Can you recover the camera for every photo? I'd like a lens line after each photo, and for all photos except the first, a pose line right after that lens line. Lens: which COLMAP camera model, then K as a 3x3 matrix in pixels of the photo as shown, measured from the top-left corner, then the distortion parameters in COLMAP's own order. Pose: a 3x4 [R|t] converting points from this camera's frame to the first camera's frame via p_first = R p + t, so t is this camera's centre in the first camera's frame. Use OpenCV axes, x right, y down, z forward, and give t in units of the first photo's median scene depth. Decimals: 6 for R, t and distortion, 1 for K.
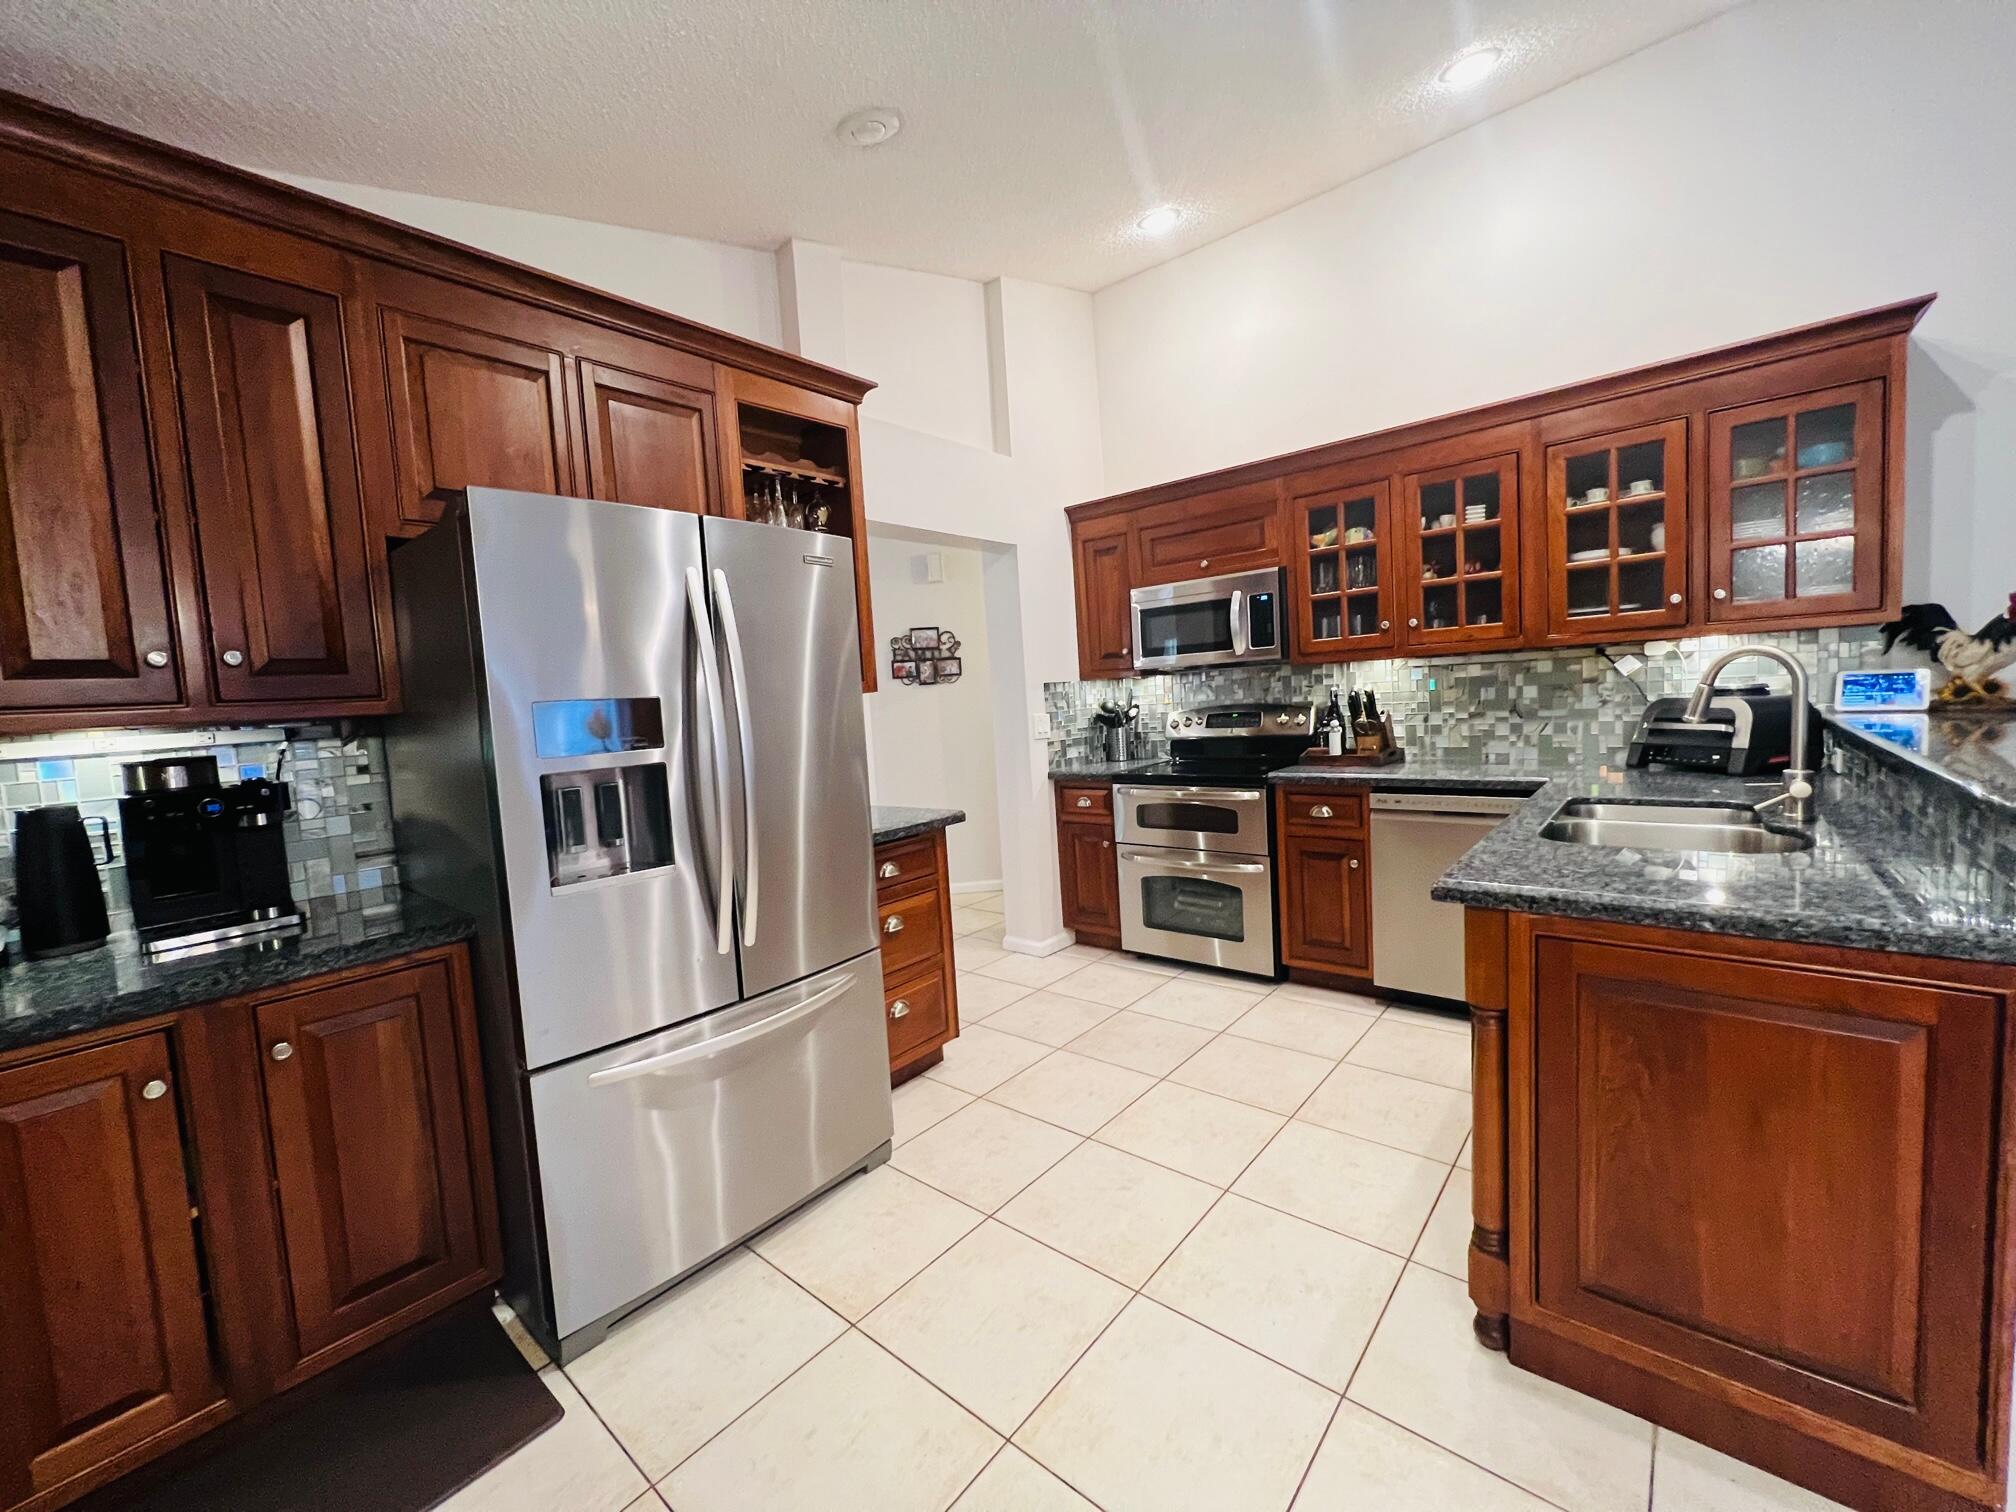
lens RADIAL K [[803.5, 0, 1014.6], [0, 803.5, 749.8], [0, 0, 1]] dist [0.007685, 0.000190]
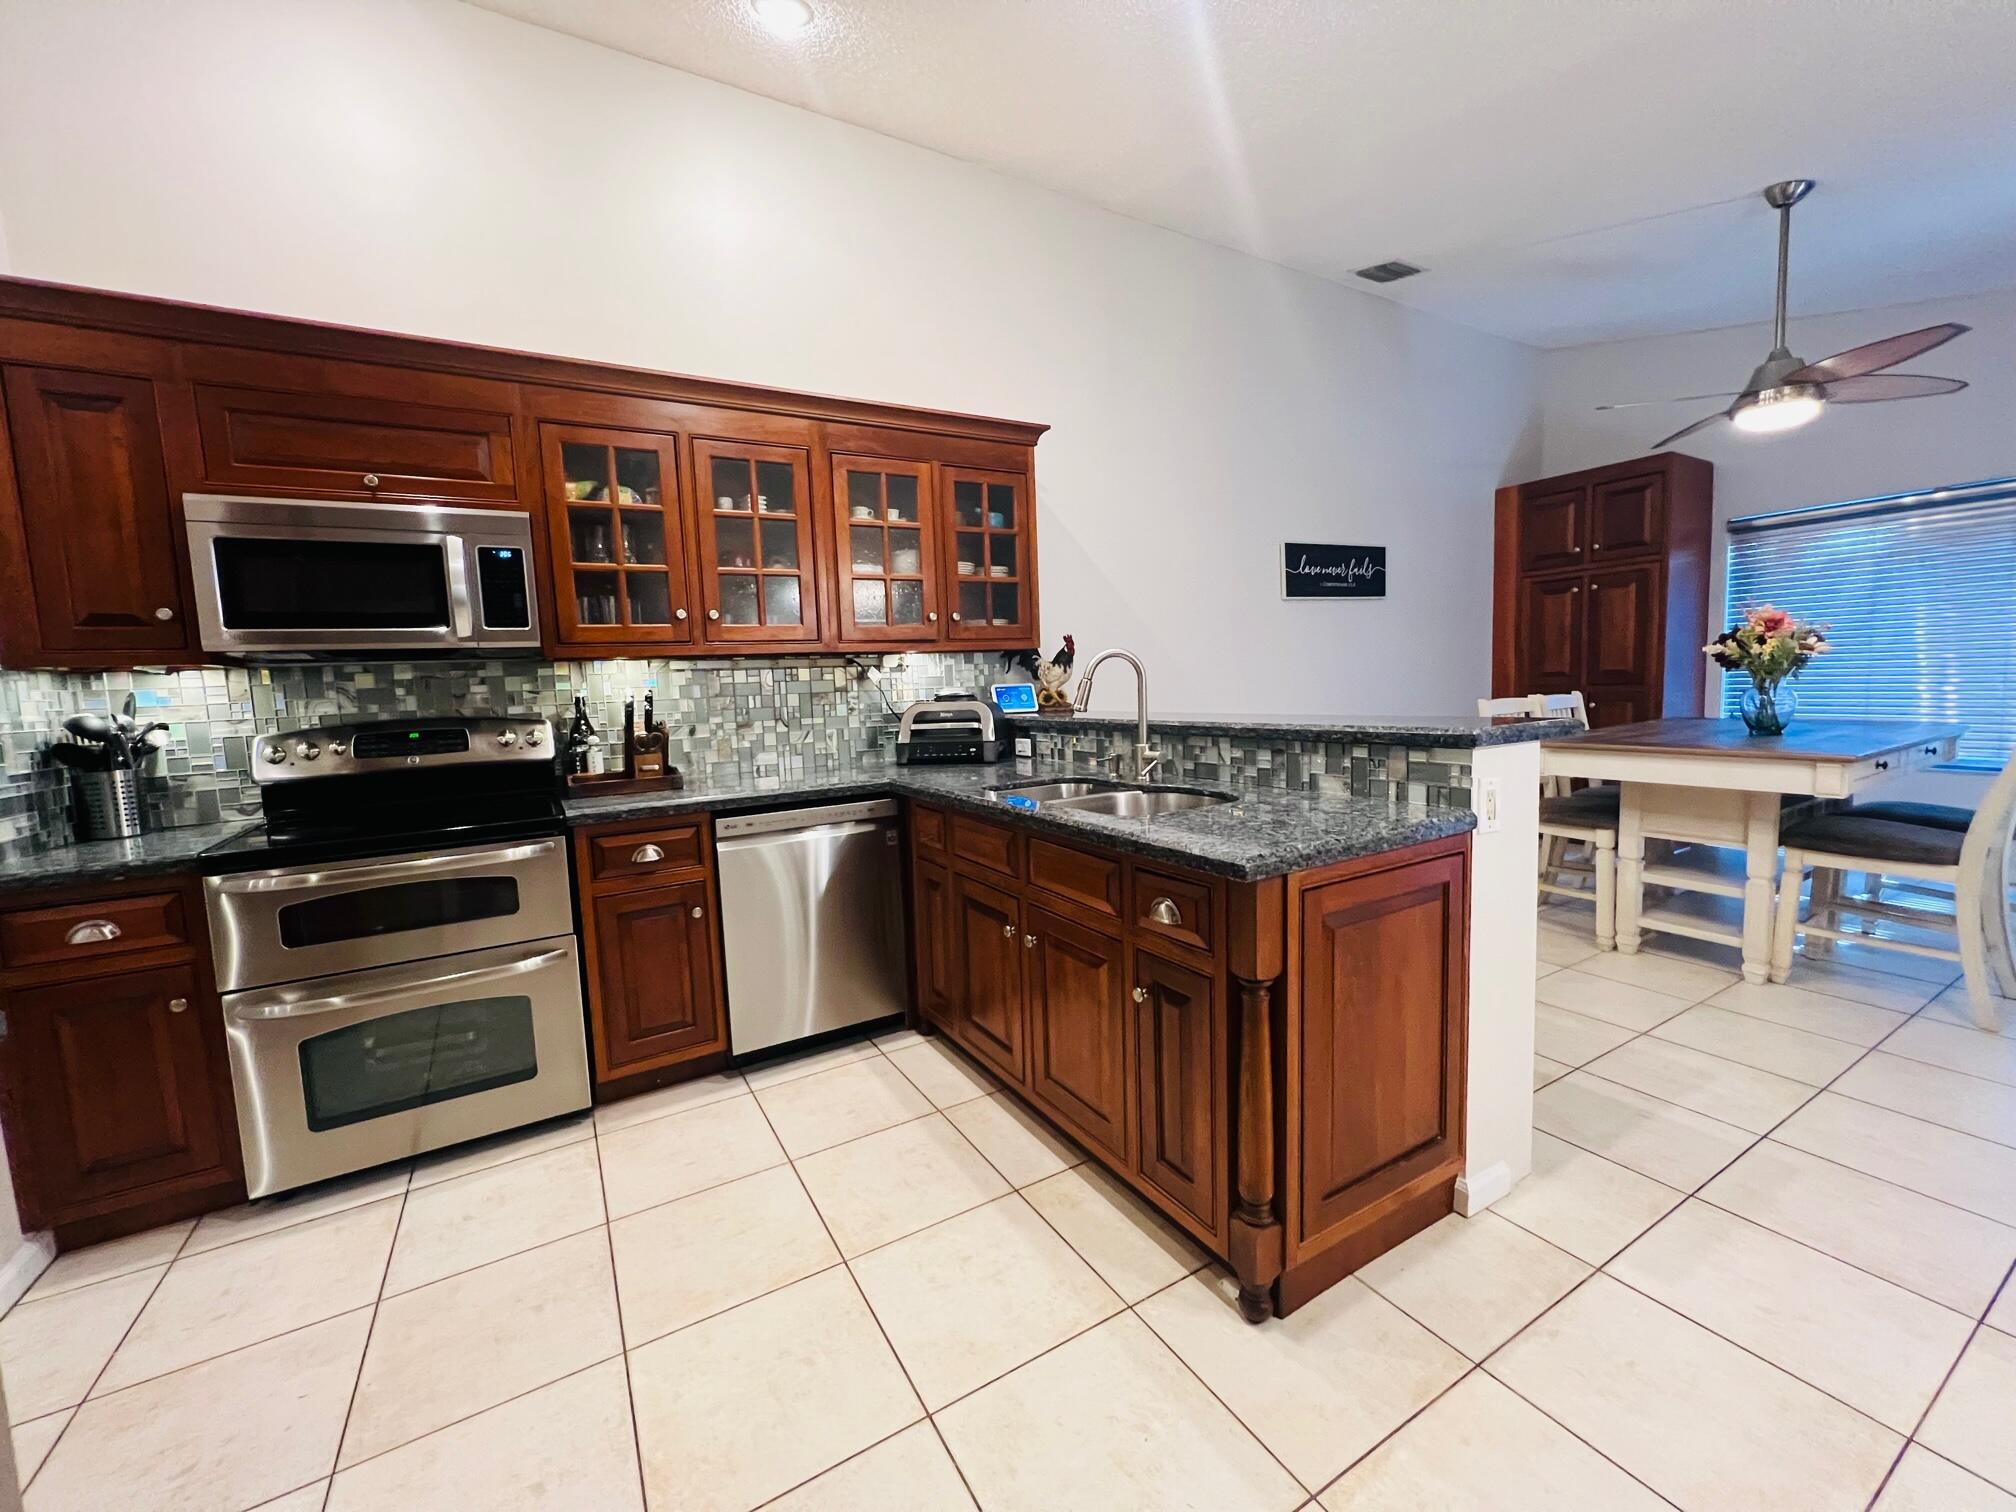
lens RADIAL K [[803.5, 0, 1001.4], [0, 803.5, 755.1], [0, 0, 1]] dist [0.007685, 0.000190]
pose [[0.346426, -0.042681, 0.937106, -0.183755], [0.085281, 0.996261, 0.013849, 0.003033], [-0.934193, 0.075119, 0.348770, 0.397625]]
